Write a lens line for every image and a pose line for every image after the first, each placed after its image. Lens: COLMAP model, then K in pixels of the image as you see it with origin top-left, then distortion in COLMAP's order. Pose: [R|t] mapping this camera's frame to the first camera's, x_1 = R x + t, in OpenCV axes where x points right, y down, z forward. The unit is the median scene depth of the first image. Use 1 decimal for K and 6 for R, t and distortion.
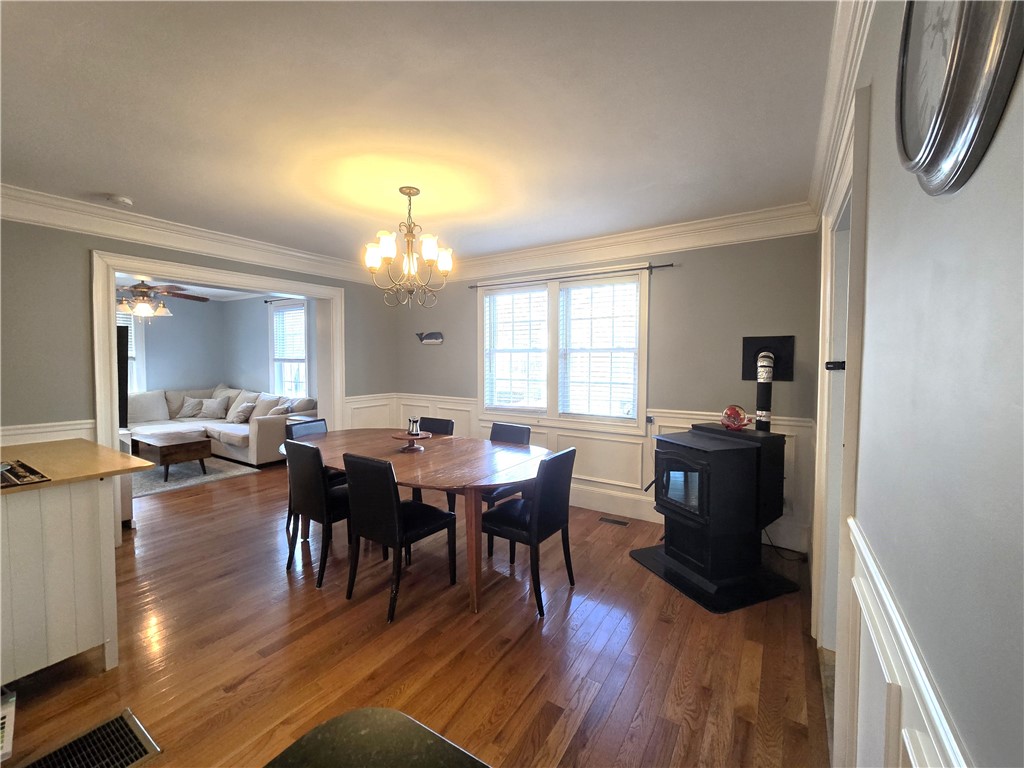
lens RADIAL K [[421.6, 0, 513.6], [0, 421.6, 377.5], [0, 0, 1]] dist [0.003505, 0.001149]
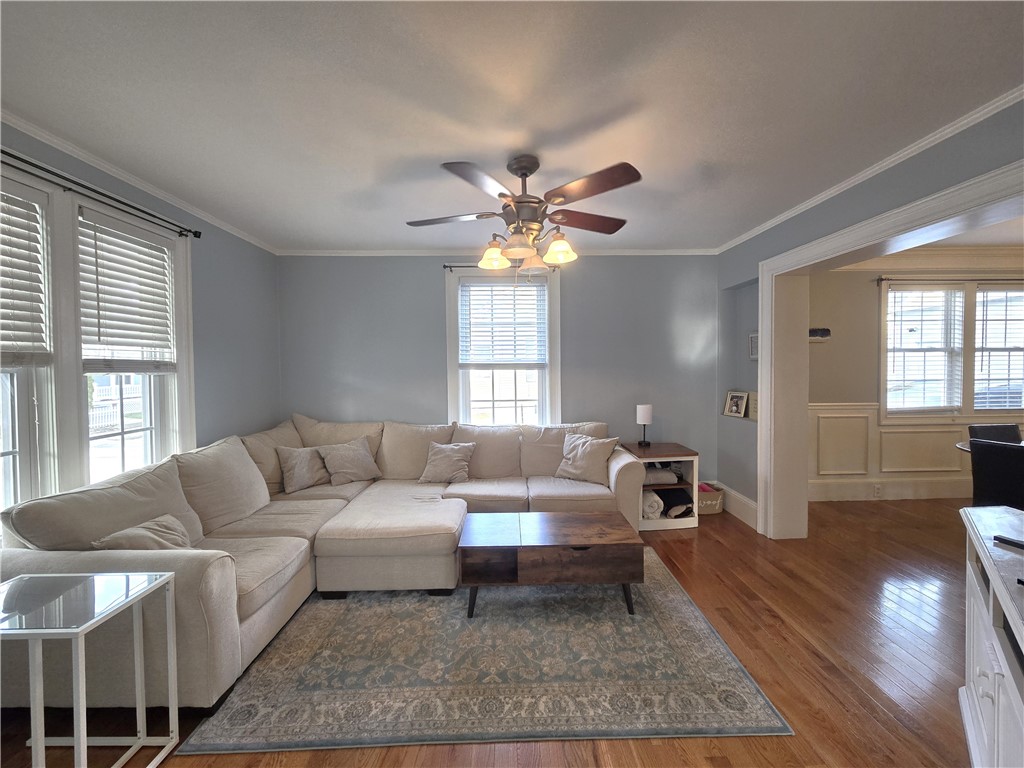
lens RADIAL K [[421.6, 0, 515.7], [0, 421.6, 376.7], [0, 0, 1]] dist [0.003505, 0.001149]
pose [[0.824737, -0.028386, 0.564804, -1.336352], [0.037213, 0.999299, -0.004117, -0.033163], [-0.564291, 0.024414, 0.825215, 0.734985]]
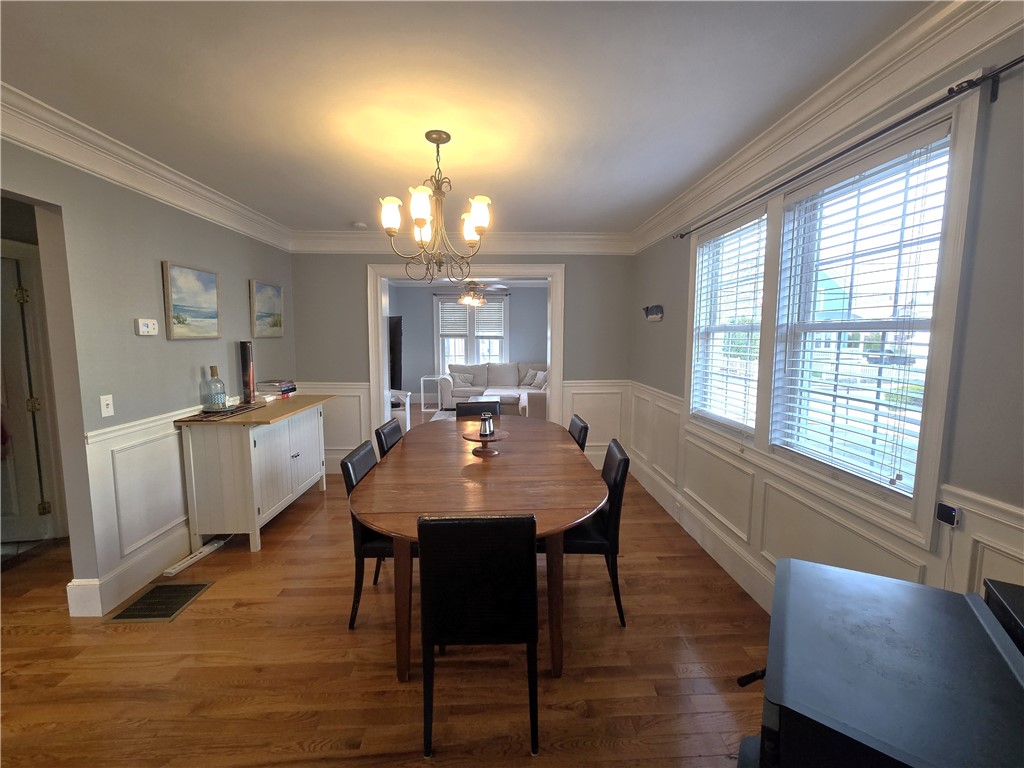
lens RADIAL K [[421.6, 0, 515.2], [0, 421.6, 377.7], [0, 0, 1]] dist [0.003505, 0.001149]
pose [[0.577001, 0.079099, -0.812904, 0.327671], [-0.031955, 0.996724, 0.074303, -0.028519], [0.816118, -0.016897, 0.577638, 0.396810]]
